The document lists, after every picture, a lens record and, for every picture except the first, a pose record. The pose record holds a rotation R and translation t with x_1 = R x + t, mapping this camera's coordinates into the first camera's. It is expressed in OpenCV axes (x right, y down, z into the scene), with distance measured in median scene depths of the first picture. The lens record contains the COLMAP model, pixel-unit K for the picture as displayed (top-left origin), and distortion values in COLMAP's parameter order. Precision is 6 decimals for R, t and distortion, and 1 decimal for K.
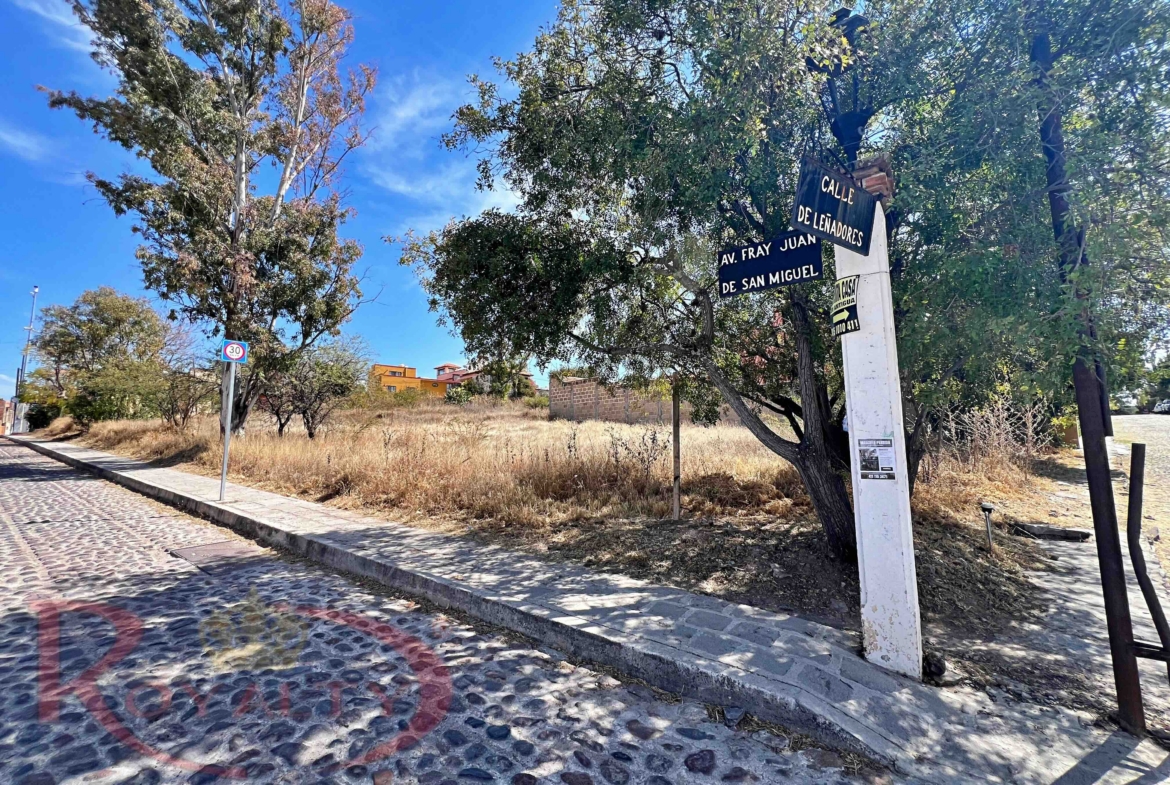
lens RADIAL K [[461.3, 0, 585.0], [0, 461.3, 392.5], [0, 0, 1]] dist [-0.001144, -0.000127]
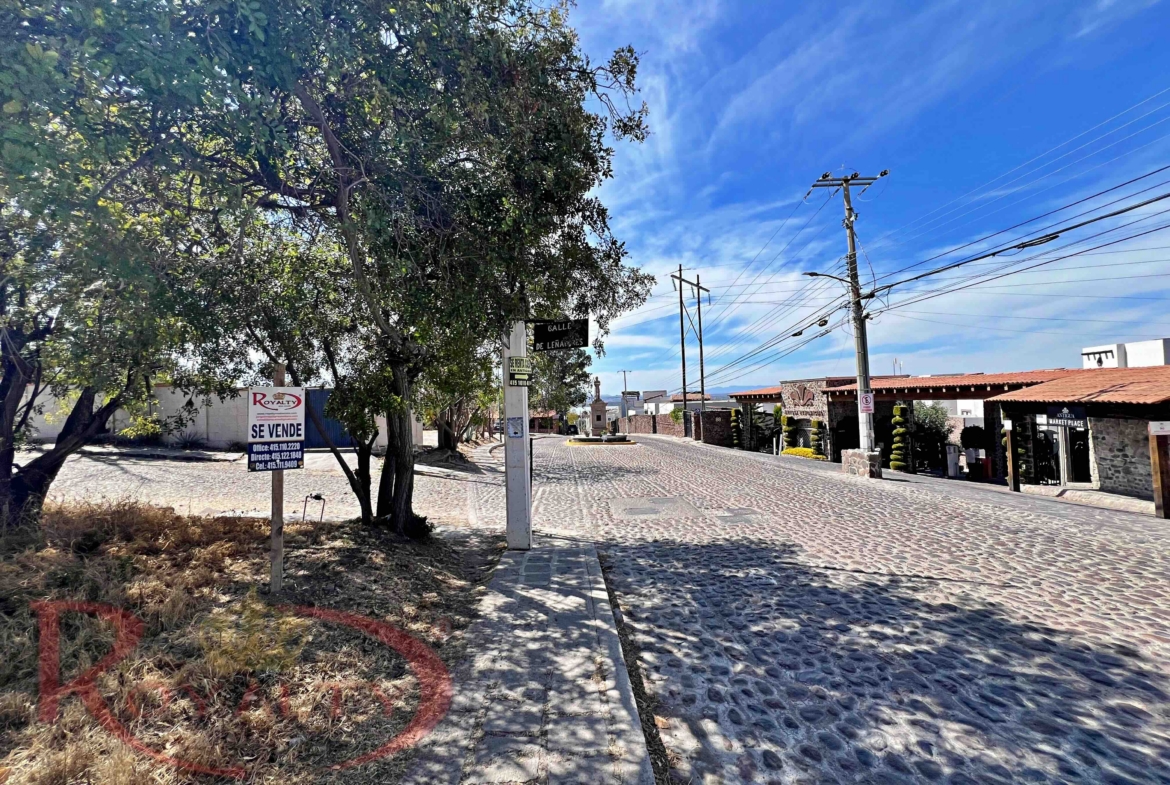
lens RADIAL K [[477.8, 0, 585.0], [0, 477.8, 392.5], [0, 0, 1]] dist [0.001518, 0.000264]
pose [[-0.631683, 0.054841, 0.773285, -0.921830], [-0.043860, 0.993369, -0.106277, 0.077196], [-0.773985, -0.101050, -0.625089, 1.677777]]
